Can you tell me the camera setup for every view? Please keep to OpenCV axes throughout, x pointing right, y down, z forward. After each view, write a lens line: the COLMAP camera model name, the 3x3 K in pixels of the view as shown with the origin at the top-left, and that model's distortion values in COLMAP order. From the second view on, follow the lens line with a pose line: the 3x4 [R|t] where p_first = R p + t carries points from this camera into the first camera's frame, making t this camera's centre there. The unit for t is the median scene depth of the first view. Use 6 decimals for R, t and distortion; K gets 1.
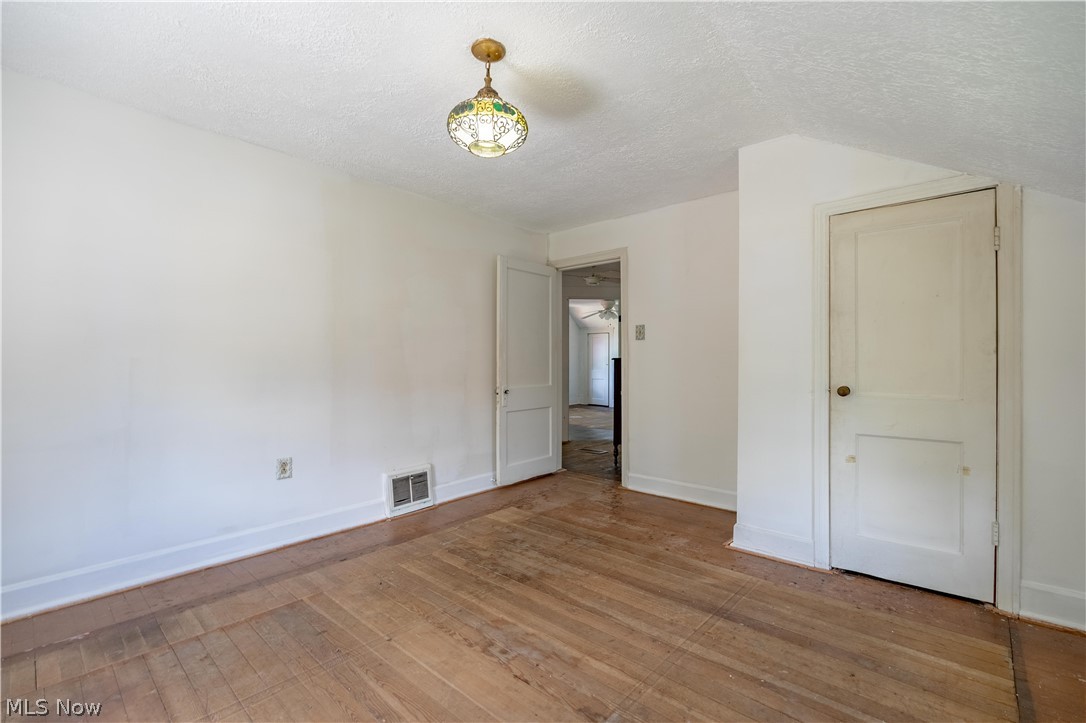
lens RADIAL K [[472.8, 0, 541.3], [0, 472.8, 362.5], [0, 0, 1]] dist [-0.003583, -0.000441]
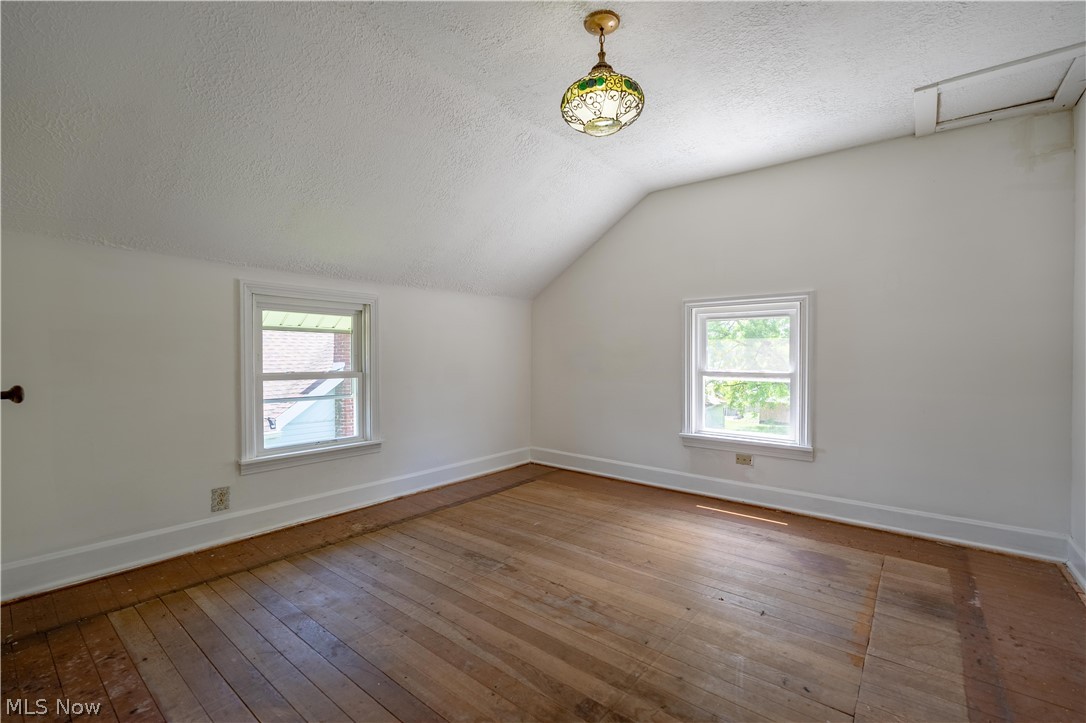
lens RADIAL K [[472.8, 0, 541.3], [0, 472.8, 362.5], [0, 0, 1]] dist [-0.003583, -0.000441]
pose [[-0.998265, 0.000280, -0.058877, 0.069333], [-0.000240, 0.999961, 0.008830, 0.023101], [0.058877, 0.008829, -0.998226, 1.965616]]
